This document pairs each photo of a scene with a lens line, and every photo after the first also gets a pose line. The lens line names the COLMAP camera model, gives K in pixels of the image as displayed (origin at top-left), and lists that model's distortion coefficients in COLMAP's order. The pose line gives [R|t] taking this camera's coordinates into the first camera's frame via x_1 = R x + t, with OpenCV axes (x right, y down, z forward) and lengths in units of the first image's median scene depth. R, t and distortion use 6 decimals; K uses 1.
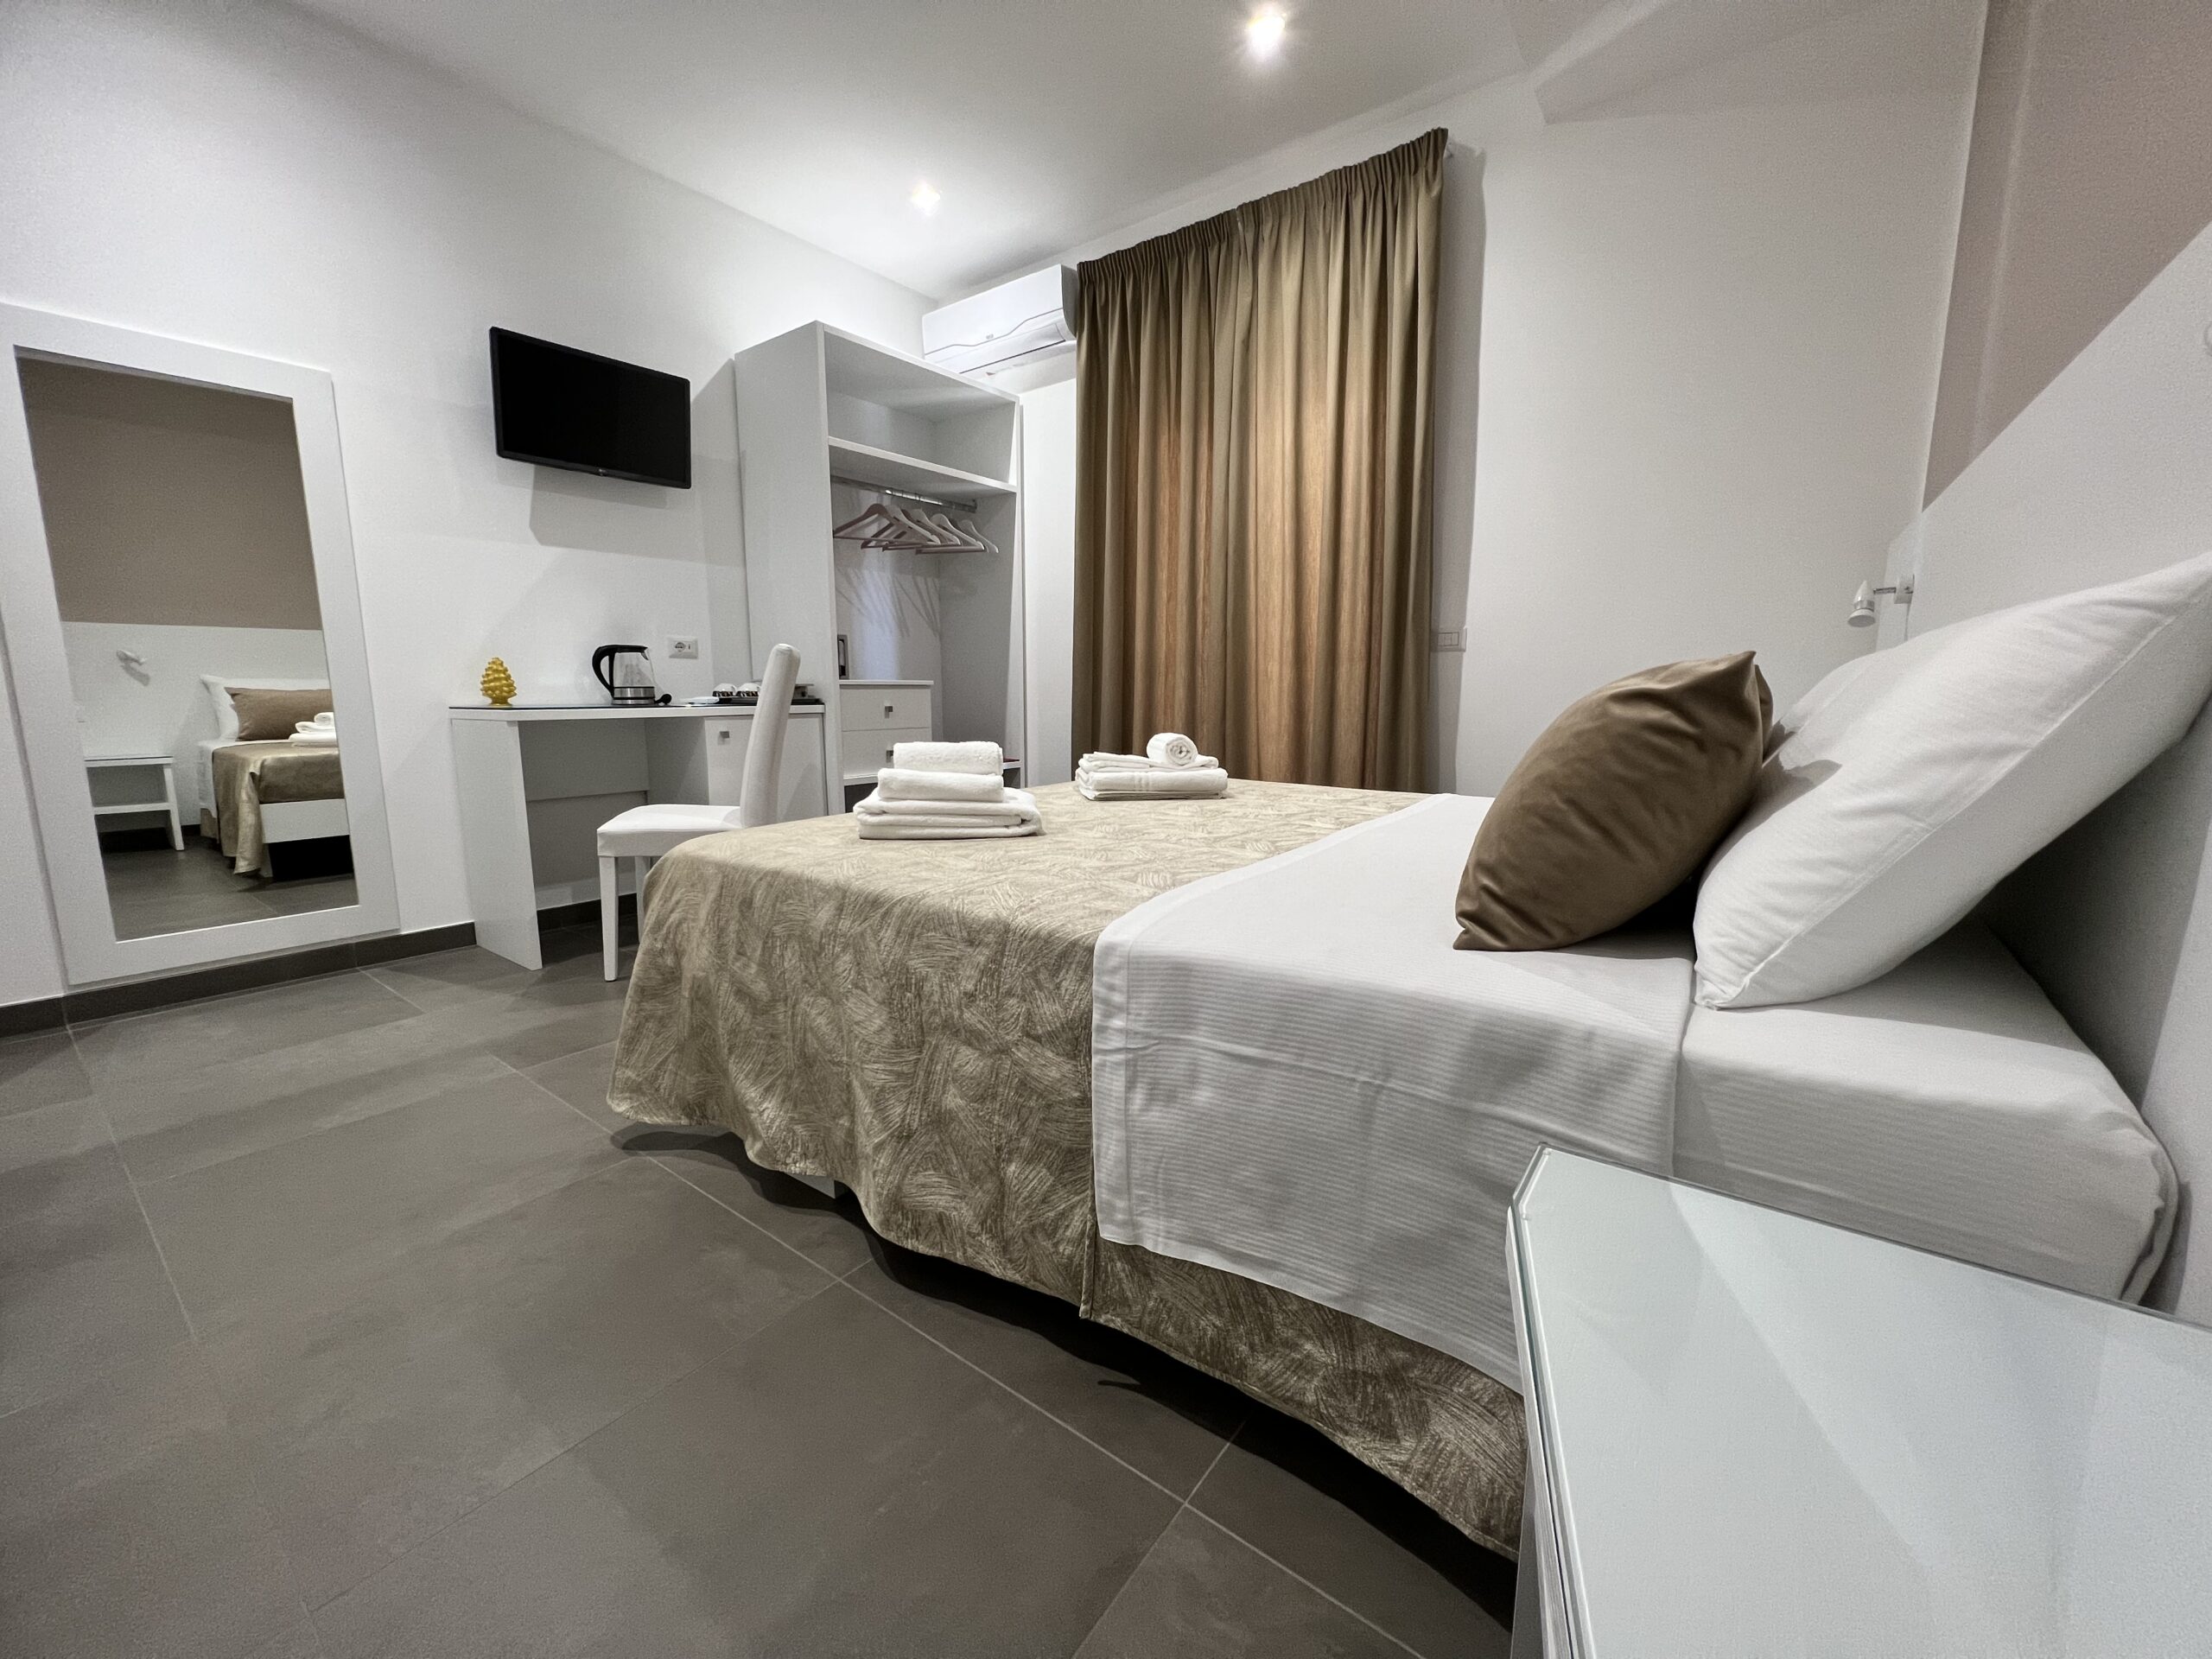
lens RADIAL K [[882.2, 0, 1106.0], [0, 882.2, 829.5], [0, 0, 1]] dist [-0.000458, 0.000065]
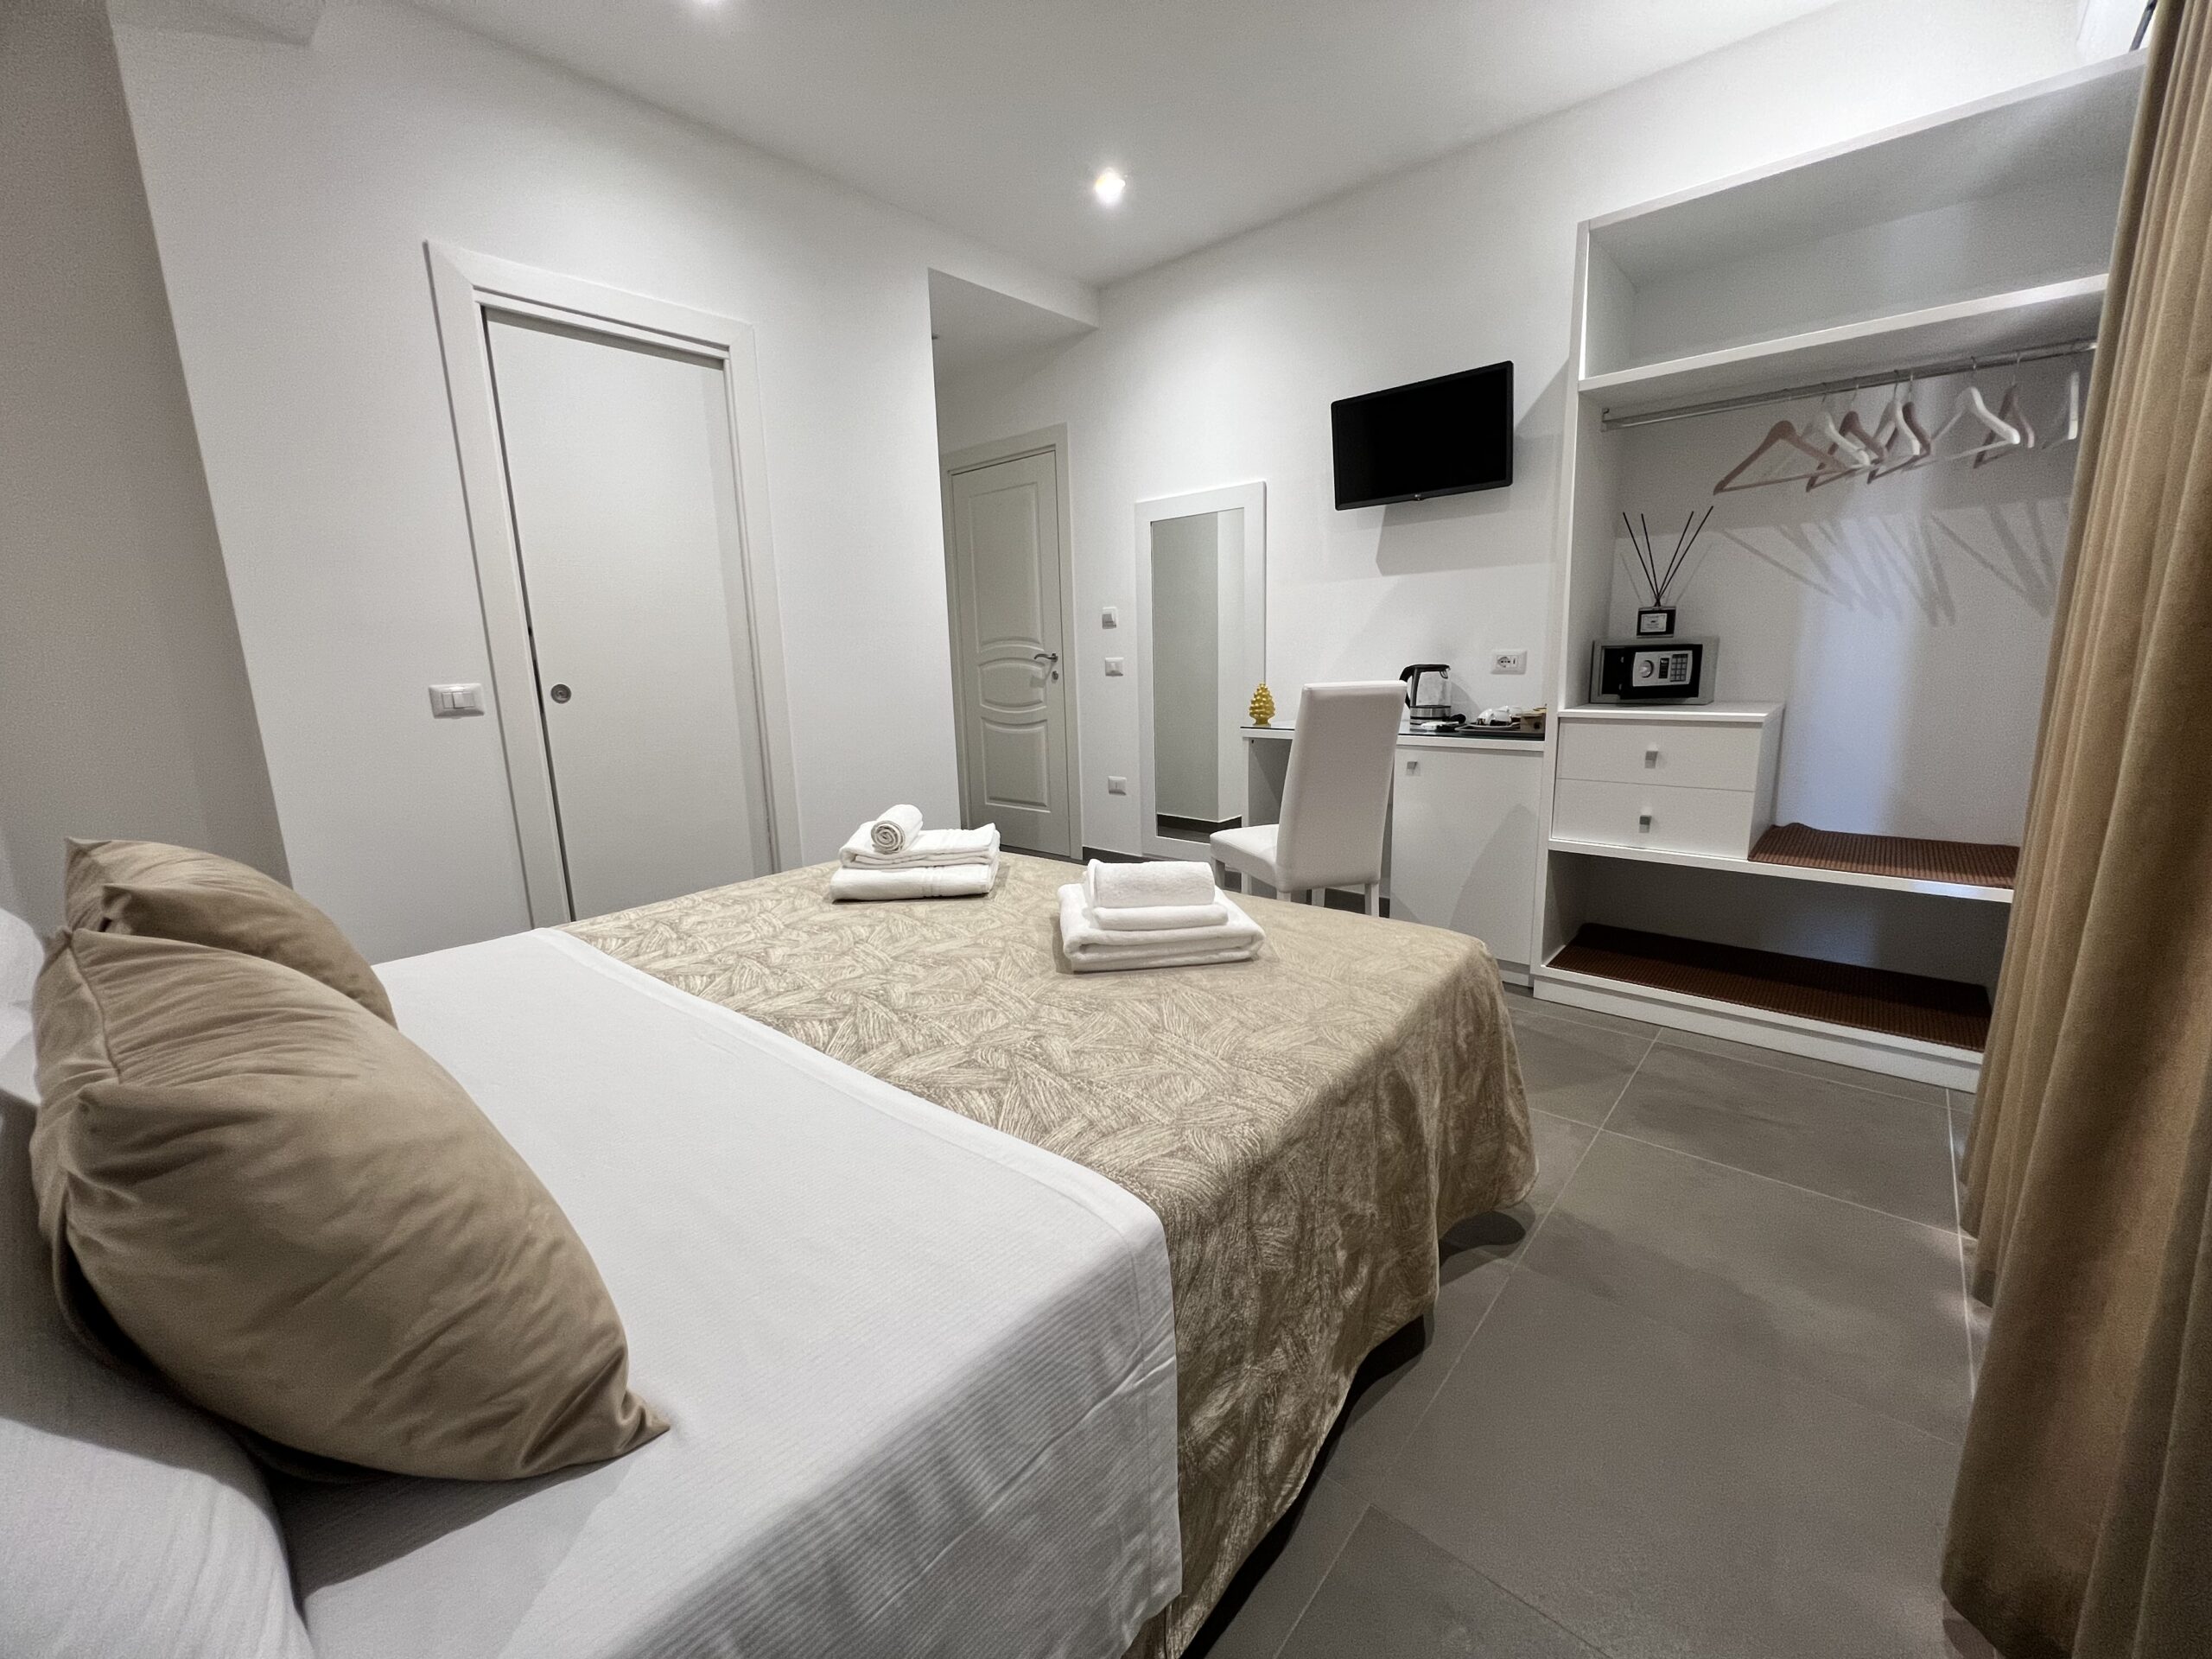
lens RADIAL K [[890.4, 0, 1091.1], [0, 890.4, 827.6], [0, 0, 1]] dist [-0.001114, -0.000395]
pose [[-0.039316, 0.203343, -0.978318, 0.495057], [-0.119189, 0.971130, 0.206639, -0.189463], [0.992093, 0.124729, -0.013944, 0.643409]]
